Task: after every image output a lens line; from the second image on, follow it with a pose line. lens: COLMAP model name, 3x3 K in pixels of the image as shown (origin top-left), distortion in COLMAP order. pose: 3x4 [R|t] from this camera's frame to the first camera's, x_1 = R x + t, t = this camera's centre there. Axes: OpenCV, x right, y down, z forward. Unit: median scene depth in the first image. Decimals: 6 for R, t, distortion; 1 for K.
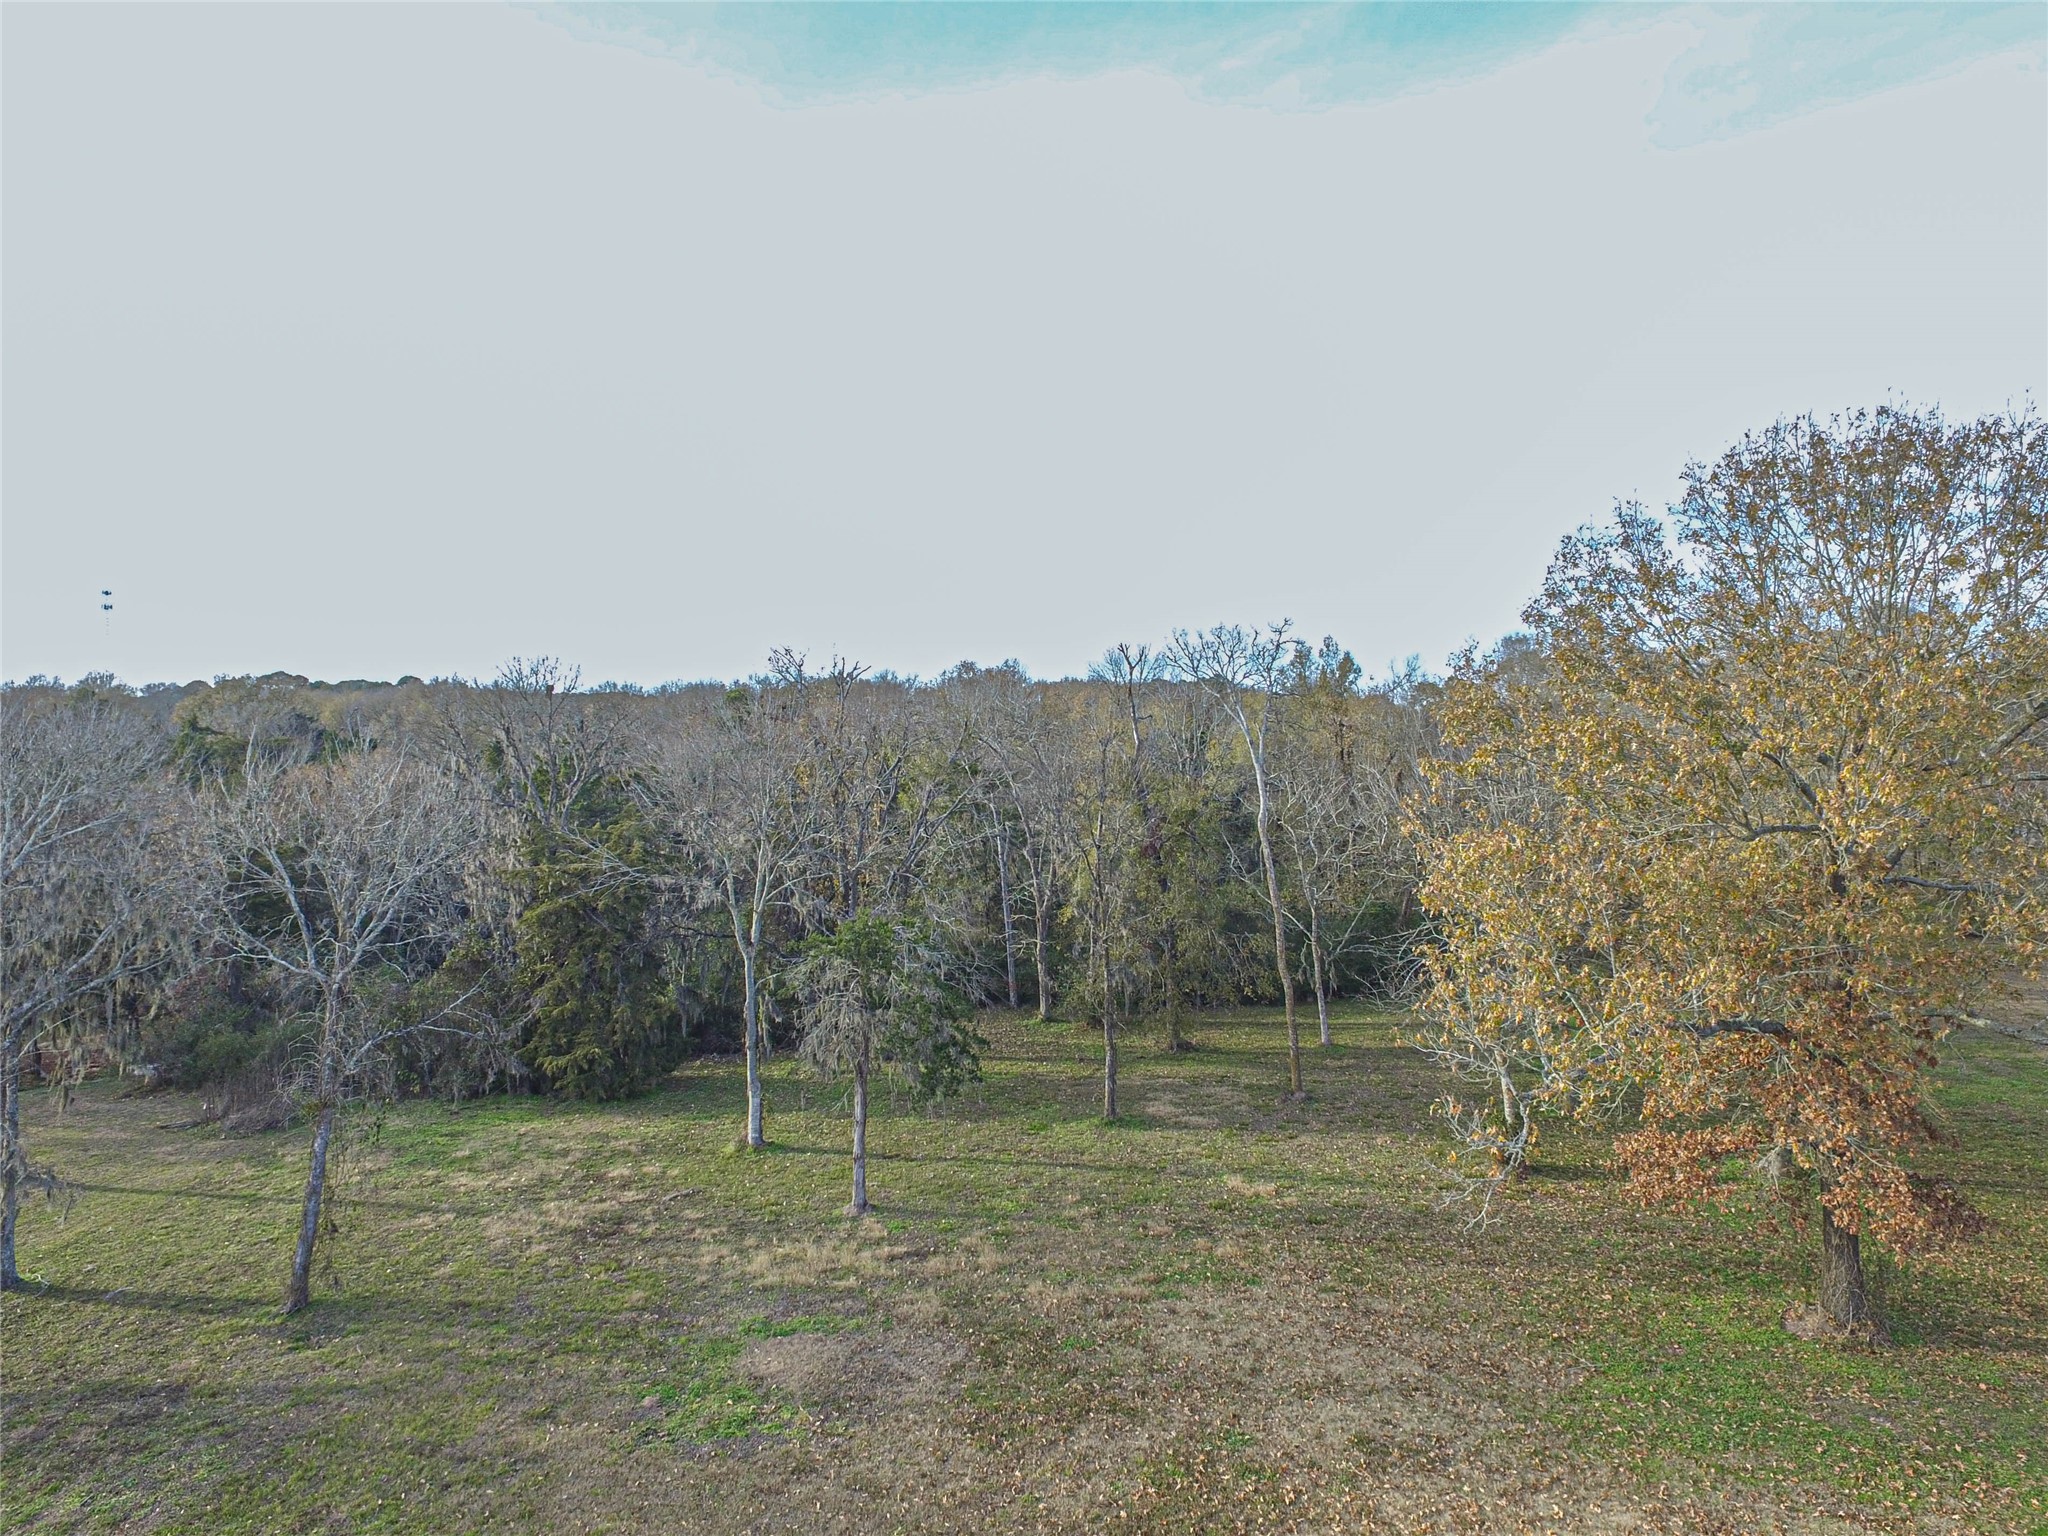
lens RADIAL K [[1193.1, 0, 1024.0], [0, 1193.1, 768.0], [0, 0, 1]] dist [-0.015379, 0.016065]
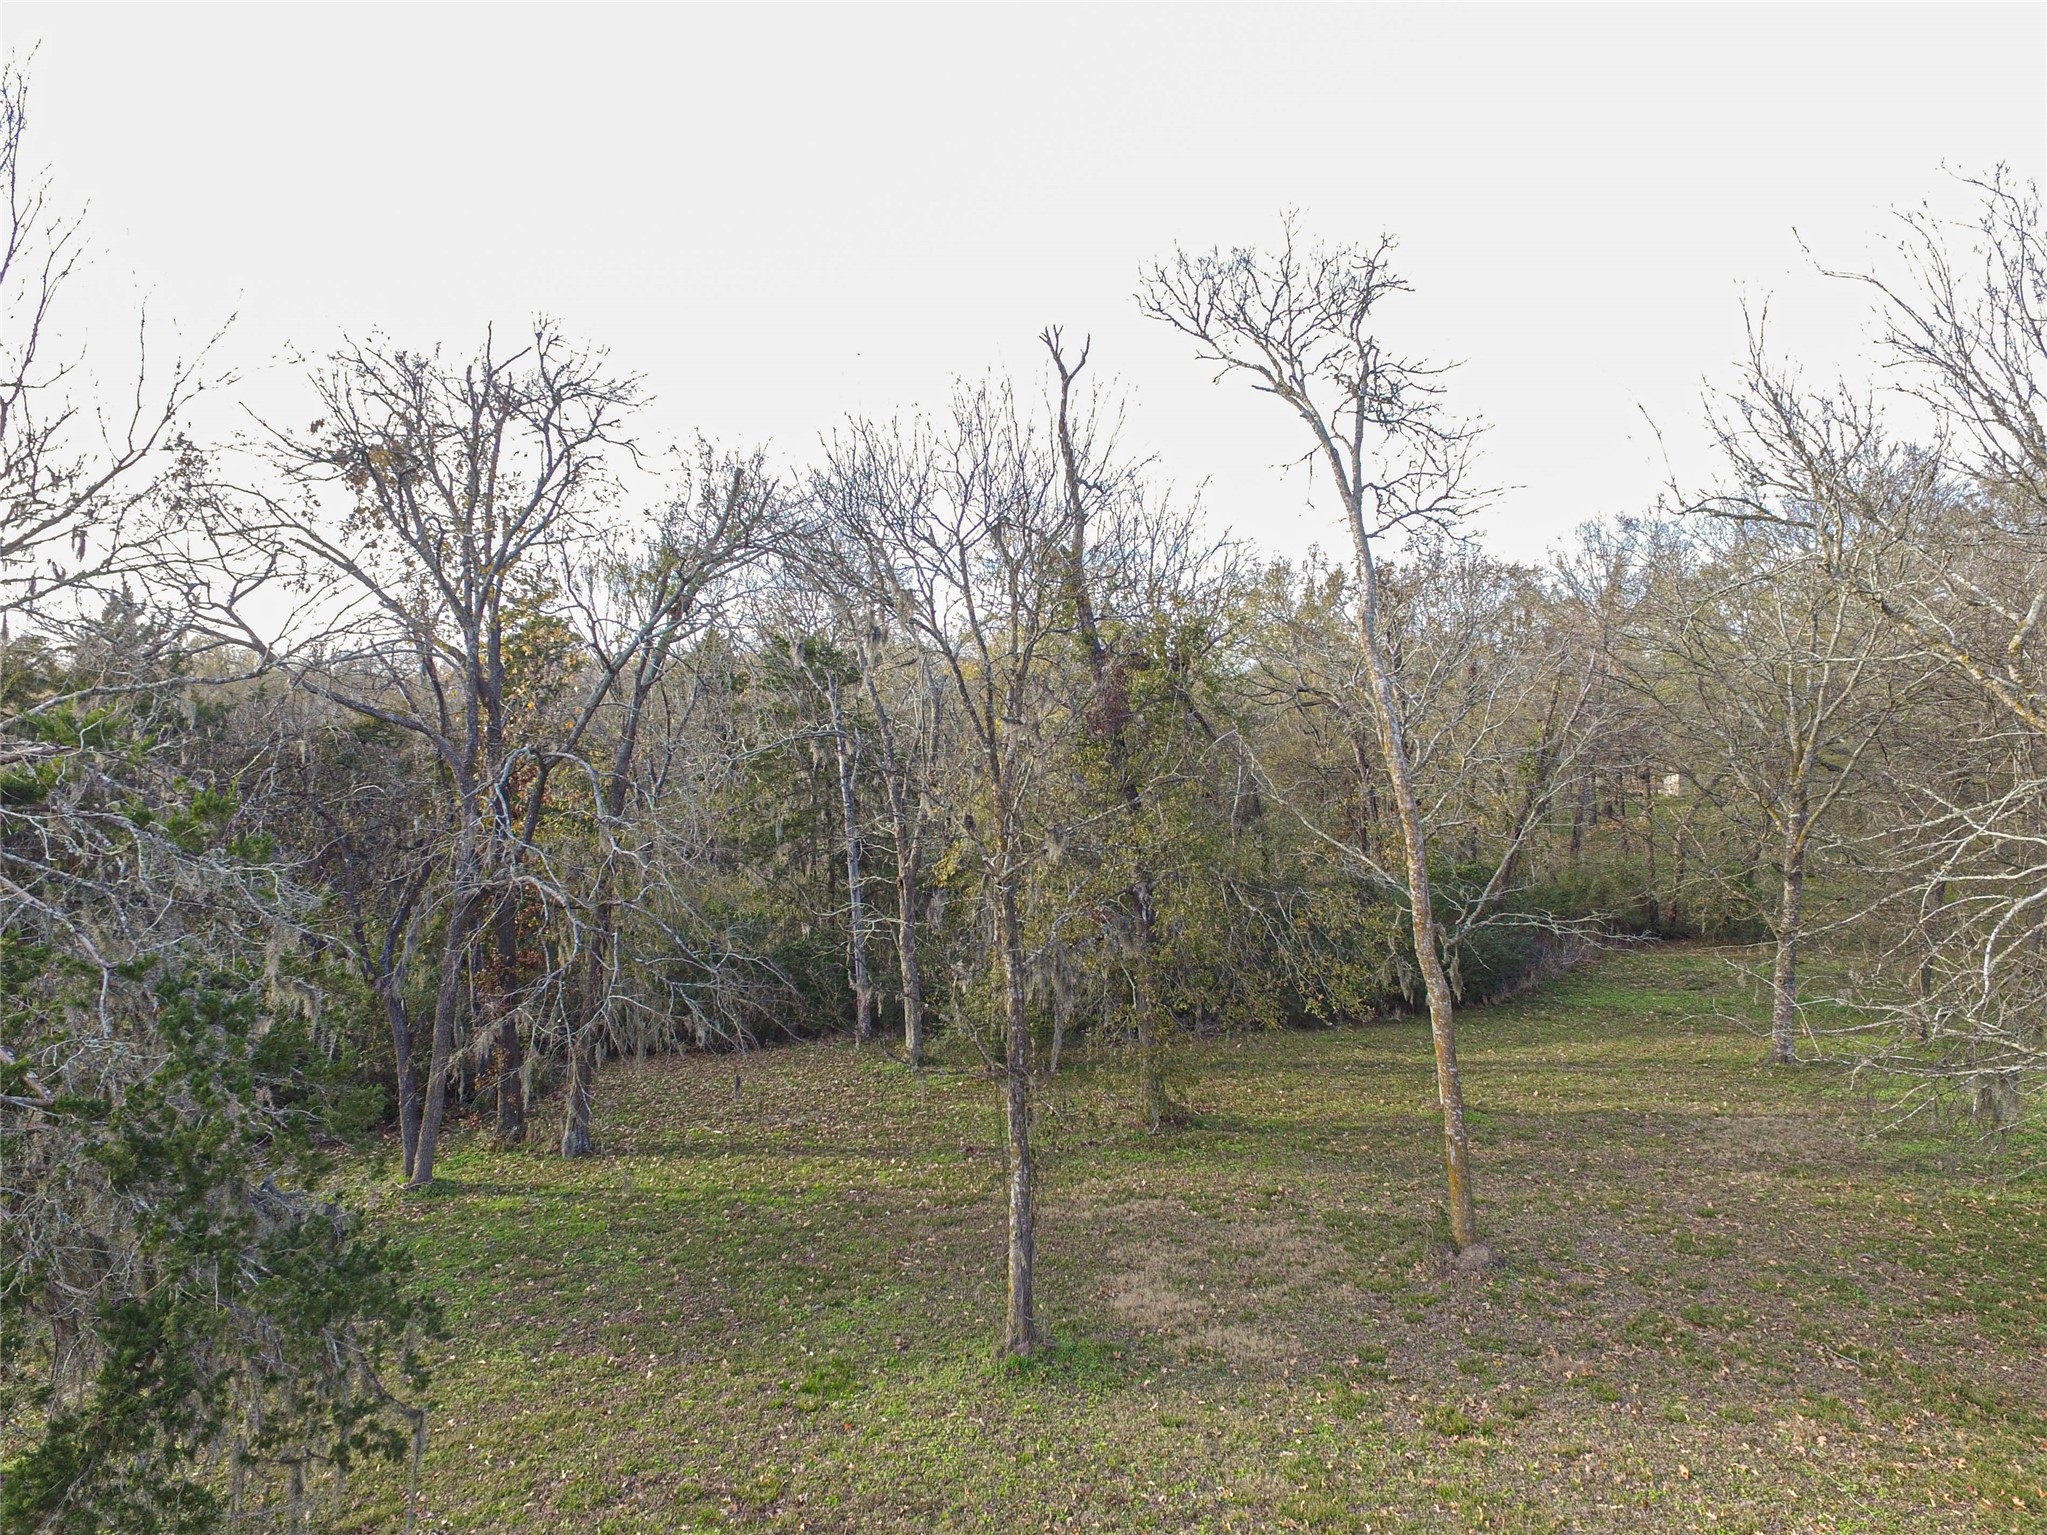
lens RADIAL K [[1192.5, 0, 1023.5], [0, 1192.5, 767.5], [0, 0, 1]] dist [-0.015379, 0.016065]
pose [[0.998209, -0.003918, 0.059694, 0.043023], [0.004565, 0.999932, -0.010708, 0.094656], [-0.059648, 0.010962, 0.998159, 0.521437]]
